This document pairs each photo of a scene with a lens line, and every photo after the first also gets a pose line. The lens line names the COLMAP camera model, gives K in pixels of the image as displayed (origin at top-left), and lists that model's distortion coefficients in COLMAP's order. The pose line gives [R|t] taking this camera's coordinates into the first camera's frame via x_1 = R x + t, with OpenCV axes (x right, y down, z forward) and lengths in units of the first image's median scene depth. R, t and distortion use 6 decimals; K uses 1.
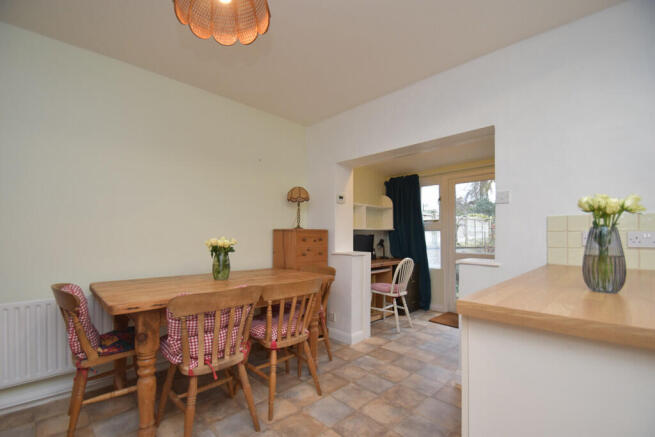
lens RADIAL K [[283.1, 0, 318.6], [0, 283.1, 232.6], [0, 0, 1]] dist [0.000800, -0.011640]
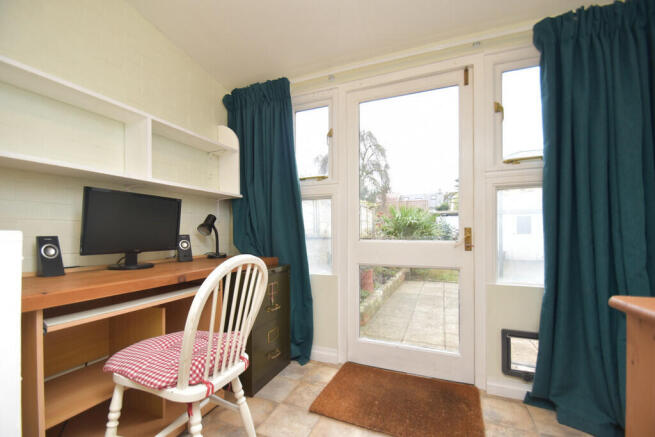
lens RADIAL K [[283.1, 0, 318.6], [0, 283.1, 232.6], [0, 0, 1]] dist [0.000800, -0.011640]
pose [[0.916133, 0.000675, 0.400873, 0.206484], [-0.003982, 0.999965, 0.007417, 0.049450], [-0.400854, -0.008391, 0.916103, 0.541941]]
